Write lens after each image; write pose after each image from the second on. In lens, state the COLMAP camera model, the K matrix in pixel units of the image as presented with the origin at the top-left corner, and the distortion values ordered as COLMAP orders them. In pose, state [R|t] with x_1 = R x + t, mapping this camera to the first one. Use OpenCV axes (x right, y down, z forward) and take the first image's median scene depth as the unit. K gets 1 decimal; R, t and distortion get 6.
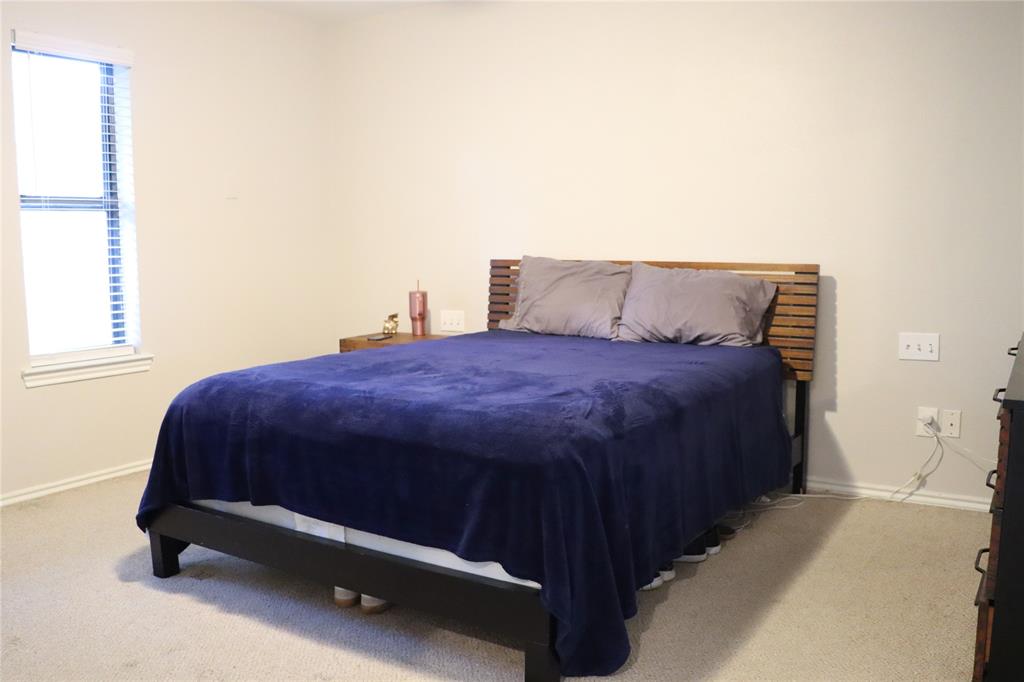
lens RADIAL K [[861.8, 0, 516.0], [0, 861.8, 349.6], [0, 0, 1]] dist [-0.145586, 0.091320]
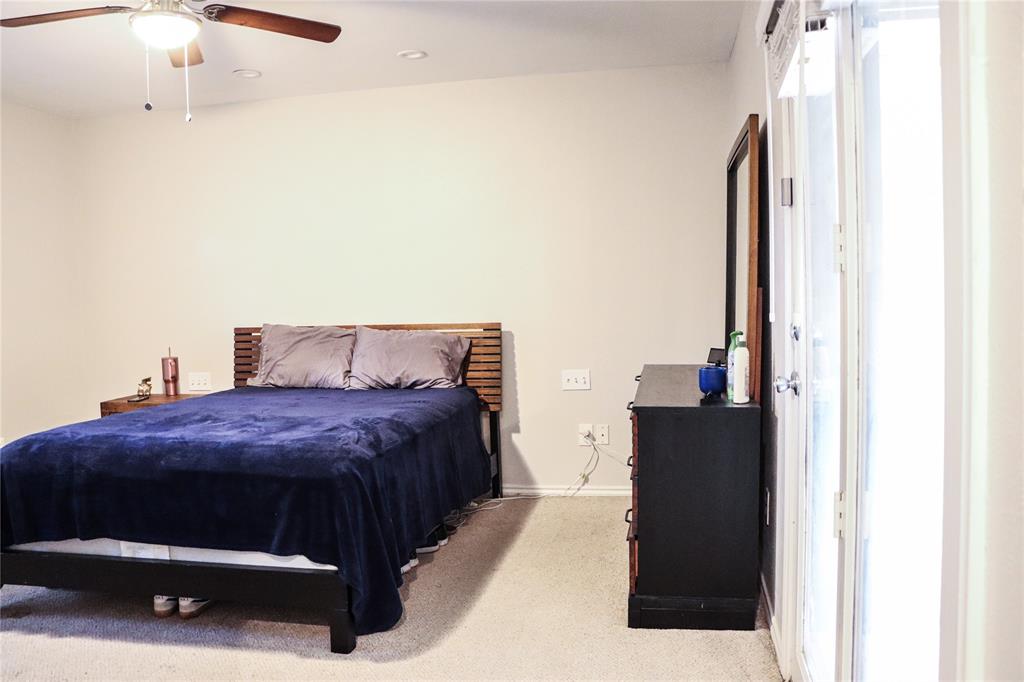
lens RADIAL K [[861.8, 0, 507.2], [0, 861.8, 337.6], [0, 0, 1]] dist [-0.145586, 0.091320]
pose [[0.927343, -0.037439, 0.372336, -0.168347], [0.066238, 0.995694, -0.064854, 0.013356], [-0.368304, 0.084805, 0.925829, -0.312163]]
